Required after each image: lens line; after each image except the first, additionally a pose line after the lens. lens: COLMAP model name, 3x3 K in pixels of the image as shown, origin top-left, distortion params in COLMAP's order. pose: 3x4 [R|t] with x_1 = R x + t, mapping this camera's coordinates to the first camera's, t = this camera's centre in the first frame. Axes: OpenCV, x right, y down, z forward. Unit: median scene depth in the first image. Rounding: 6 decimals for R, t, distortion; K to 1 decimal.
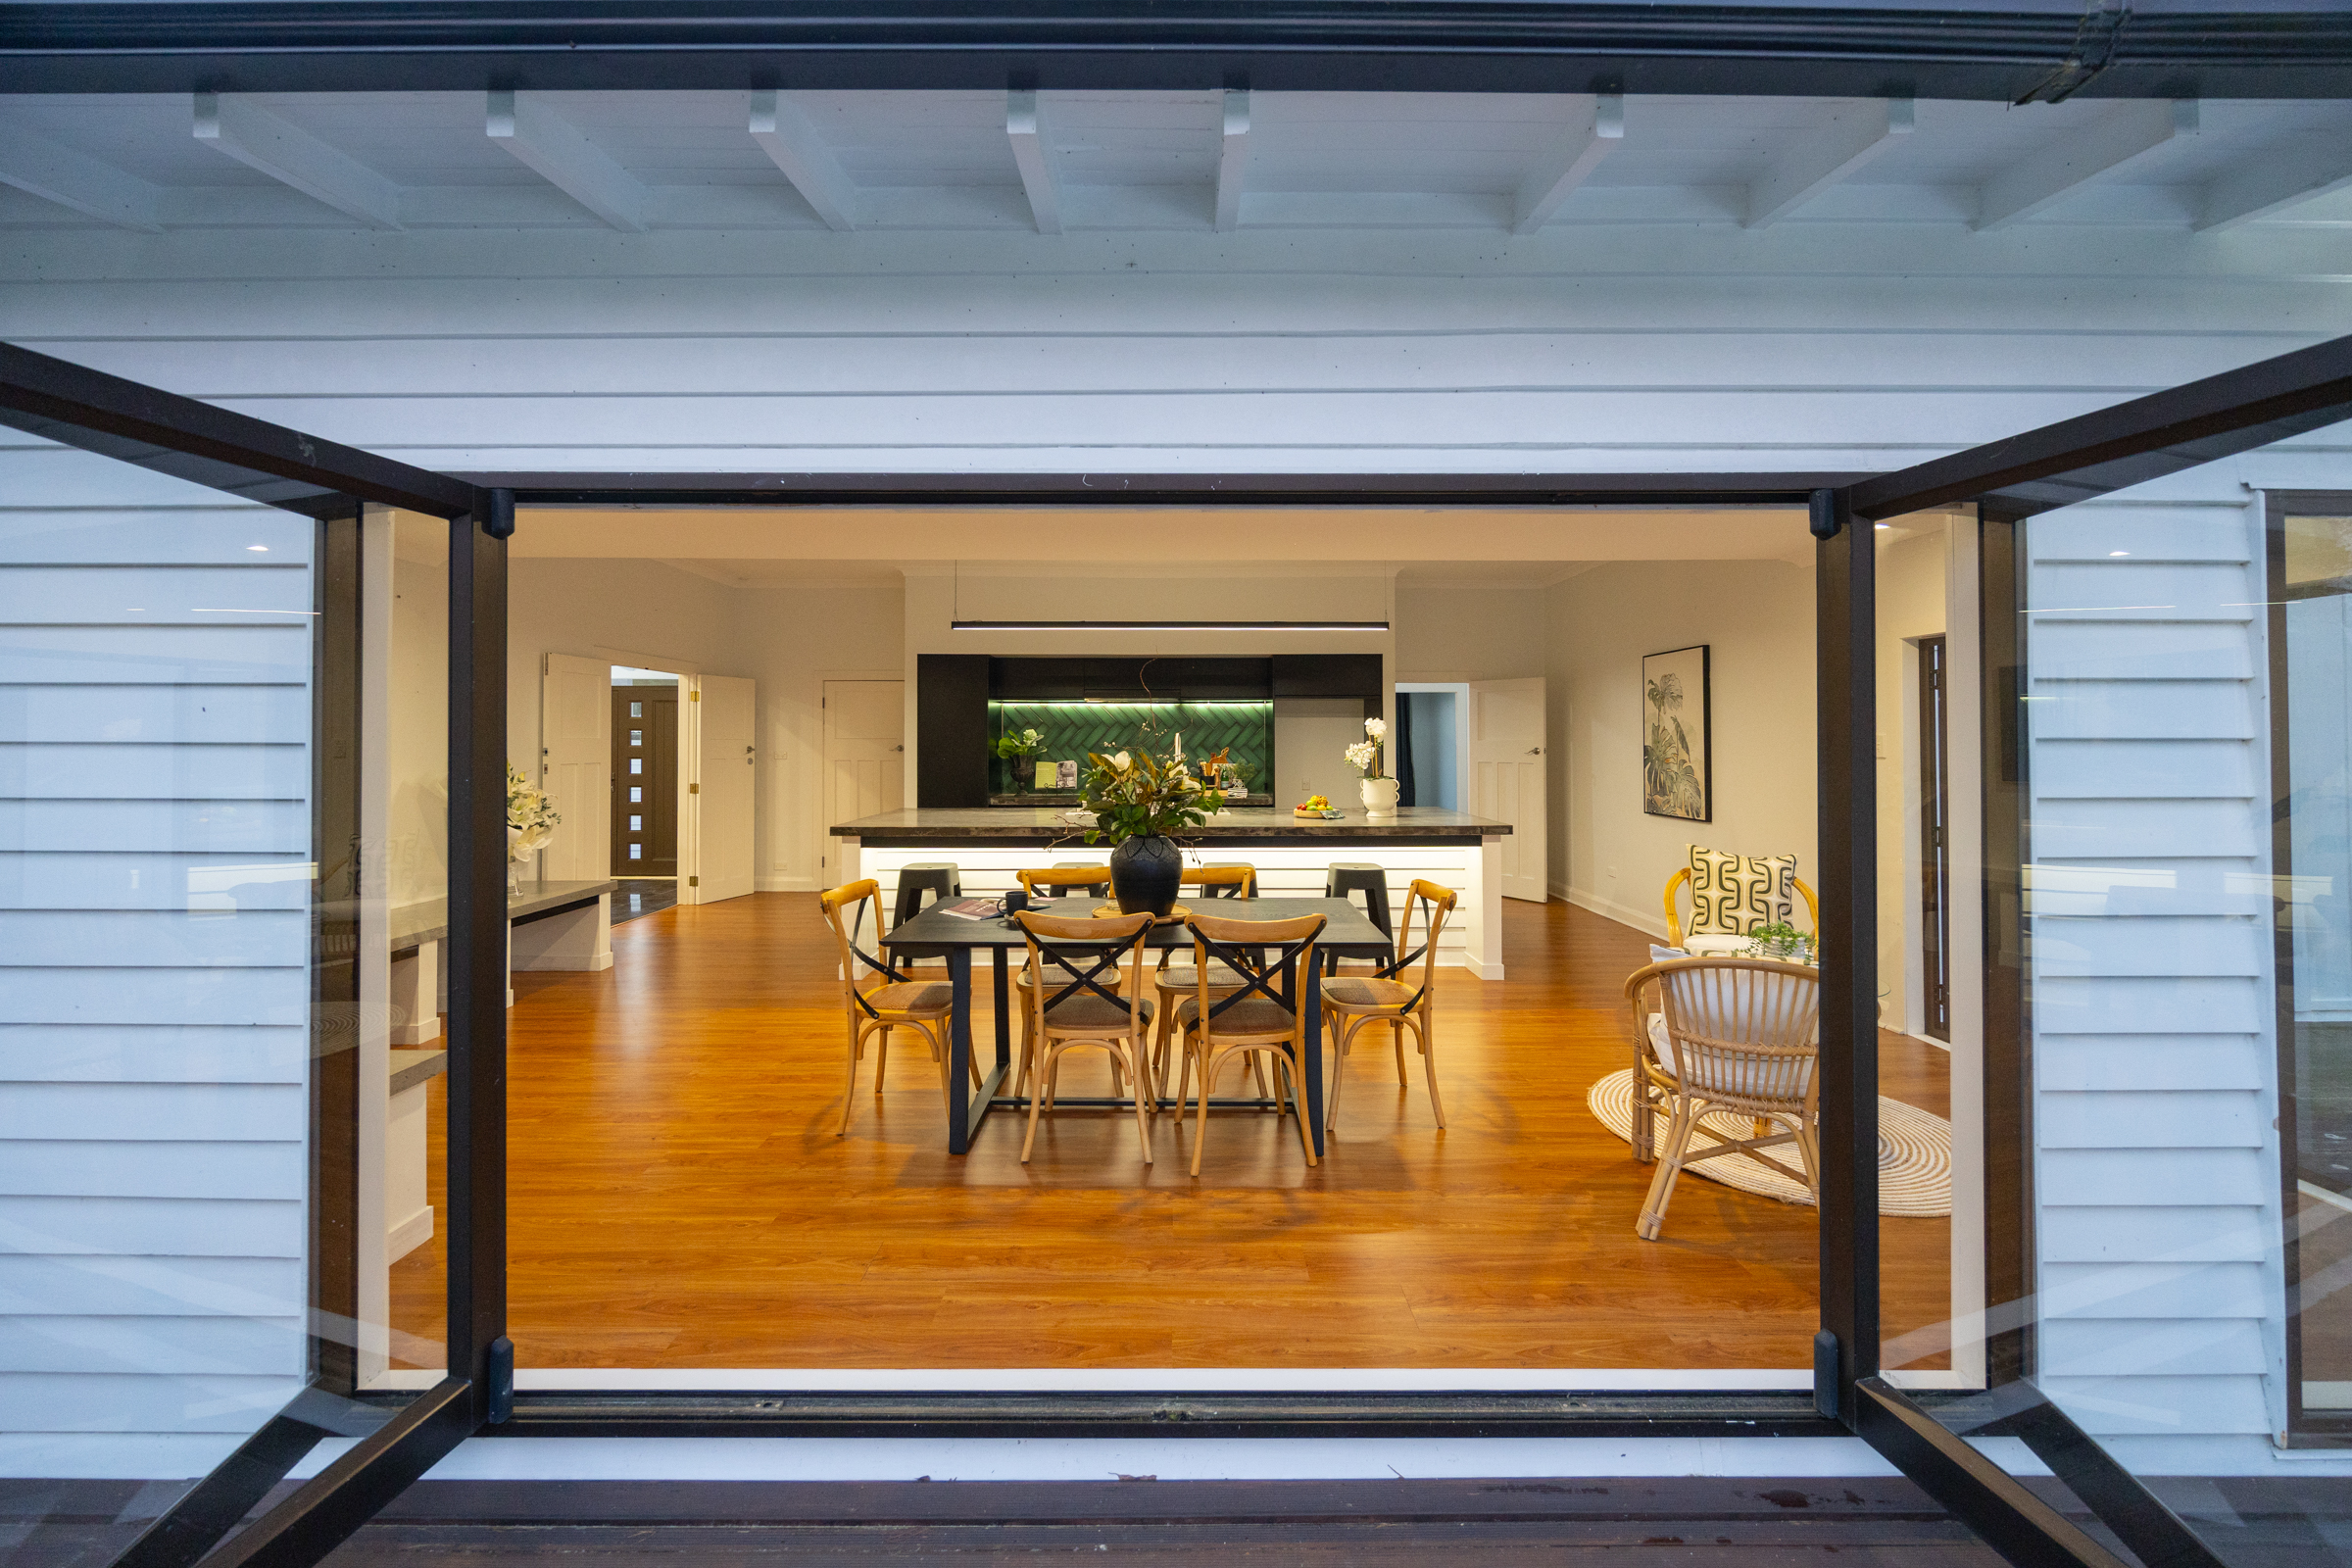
lens RADIAL K [[888.5, 0, 1177.1], [0, 888.5, 746.4], [0, 0, 1]] dist [-0.002799, -0.000135]
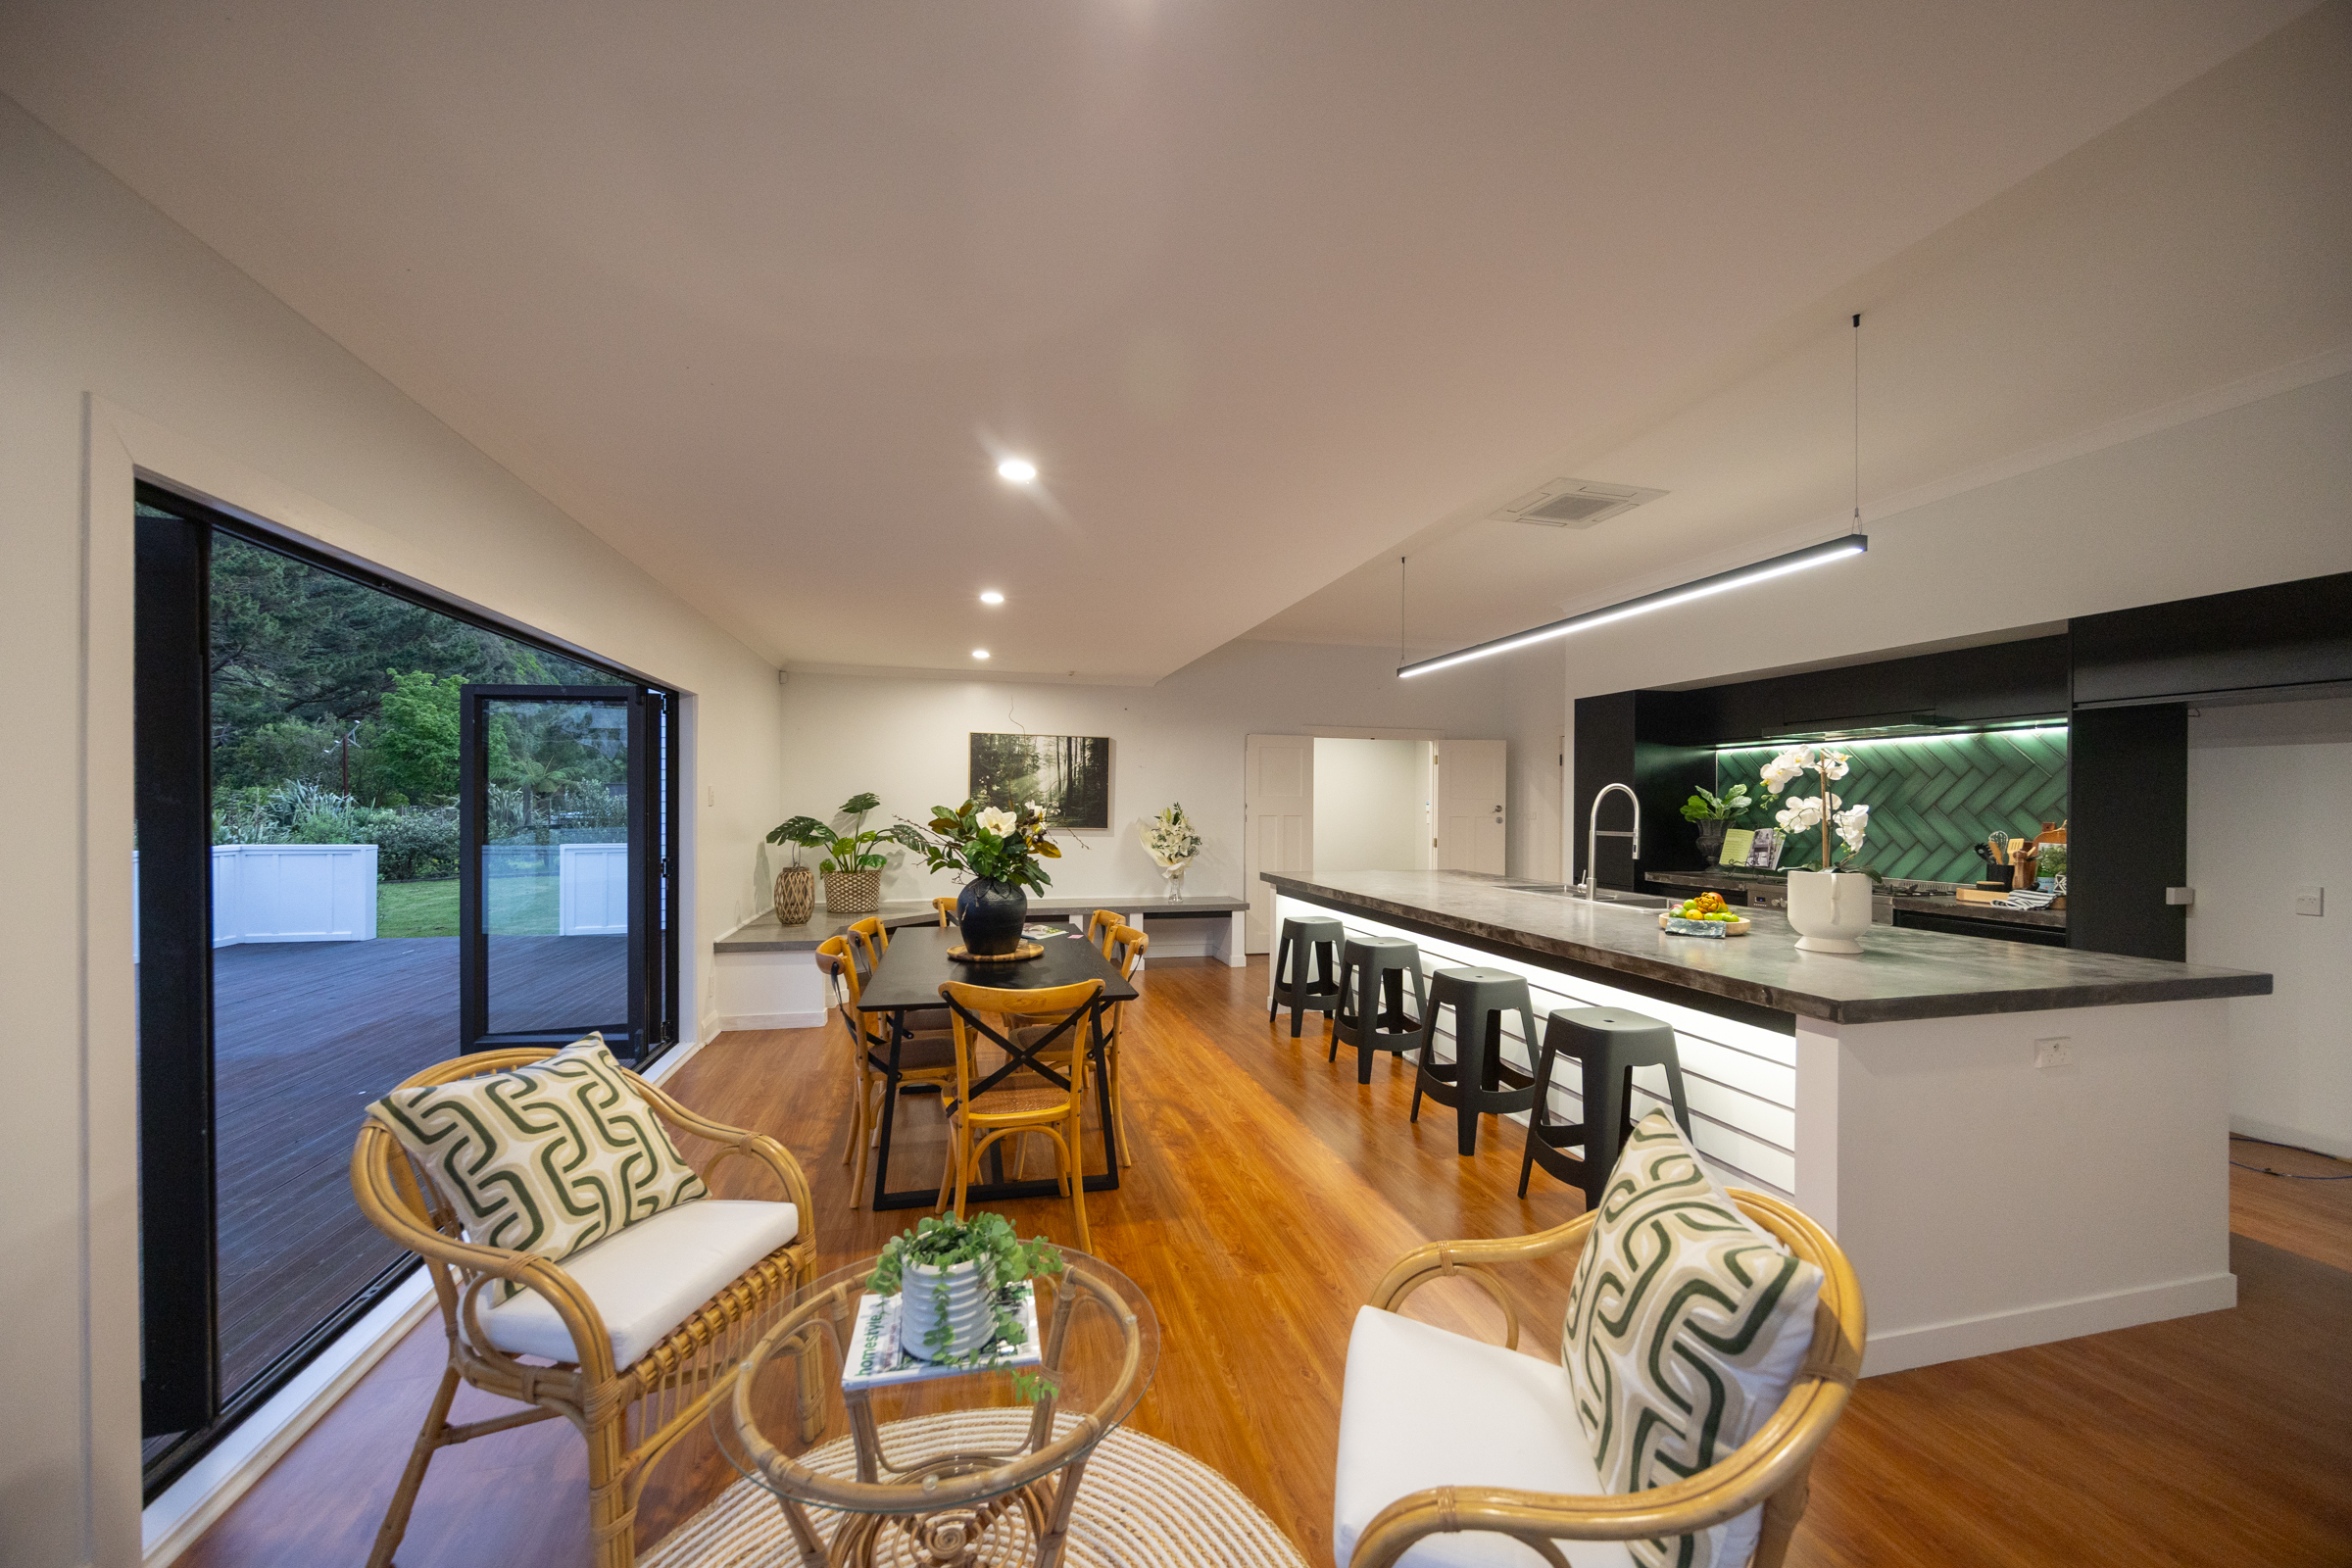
lens RADIAL K [[935.4, 0, 1189.0], [0, 935.4, 800.6], [0, 0, 1]] dist [-0.003745, 0.000533]
pose [[0.226662, -0.000690, -0.973973, 0.554811], [-0.012666, 0.999913, -0.003656, 0.003070], [0.973891, 0.013165, 0.226634, 0.471379]]
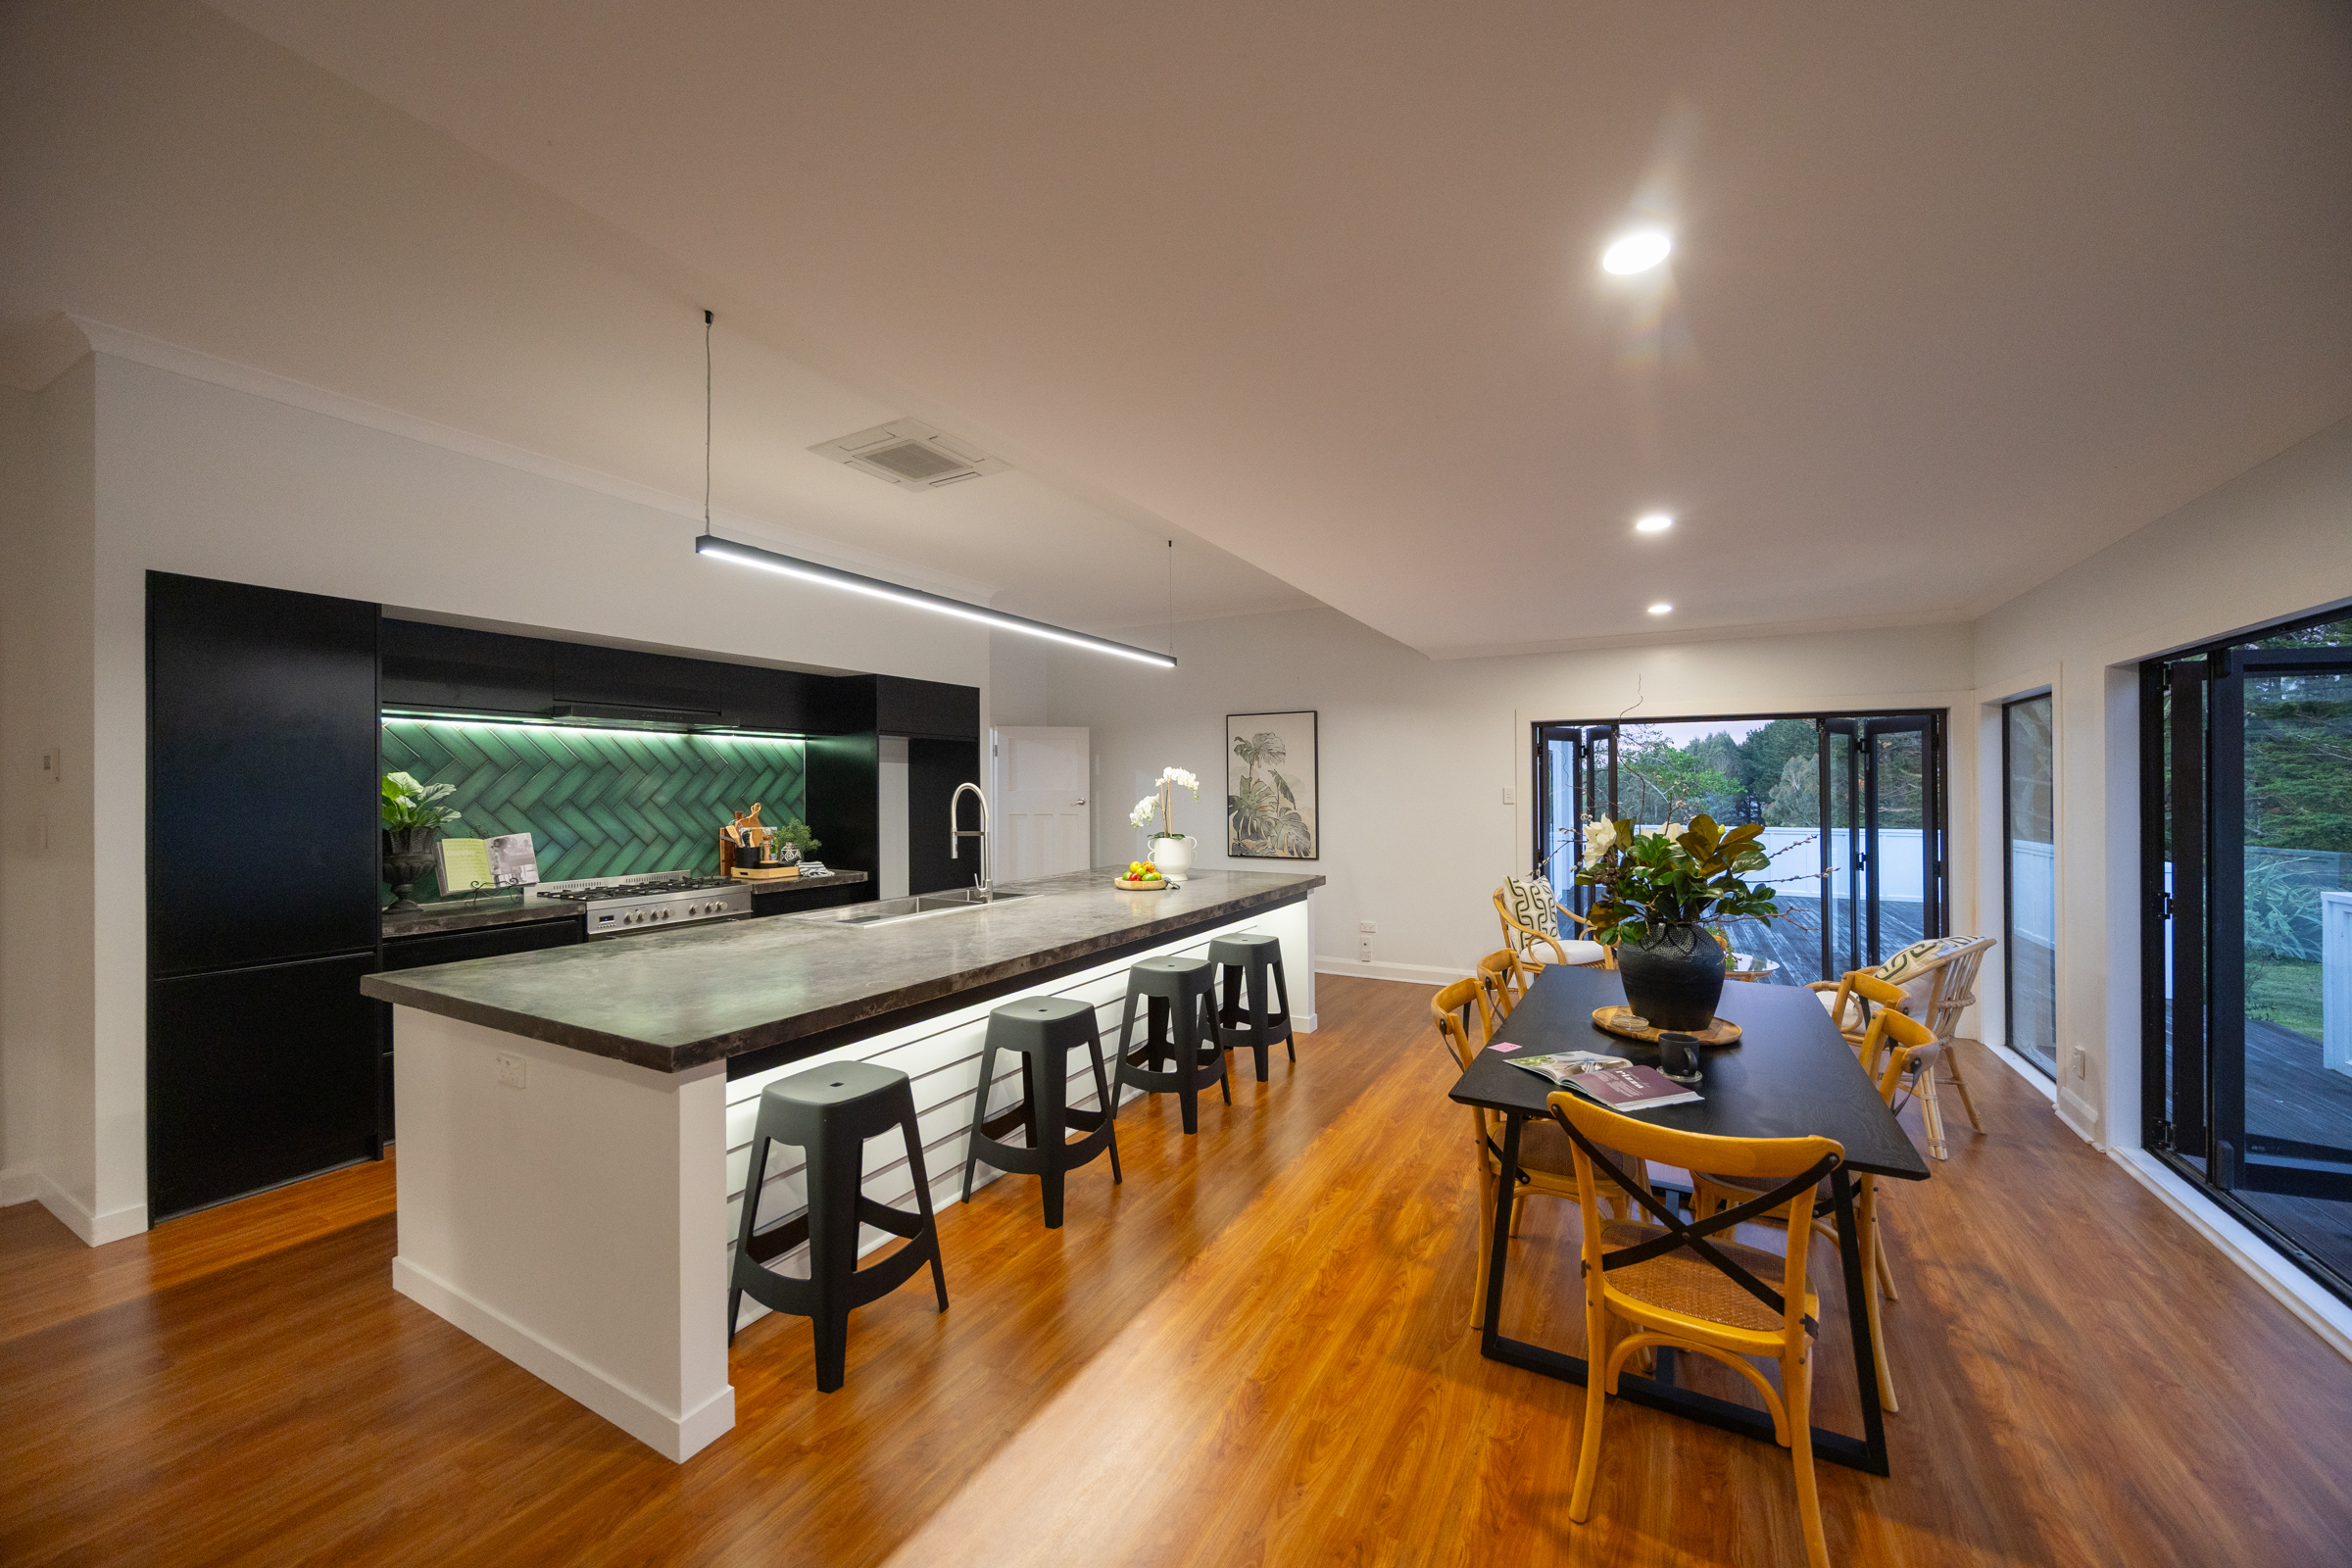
lens RADIAL K [[888.5, 0, 1181.7], [0, 888.5, 780.7], [0, 0, 1]] dist [-0.002799, -0.000135]
pose [[0.495886, 0.006162, 0.868366, -0.440524], [0.008838, 0.999887, -0.012142, -0.006341], [-0.868343, 0.013696, 0.495776, 0.478416]]
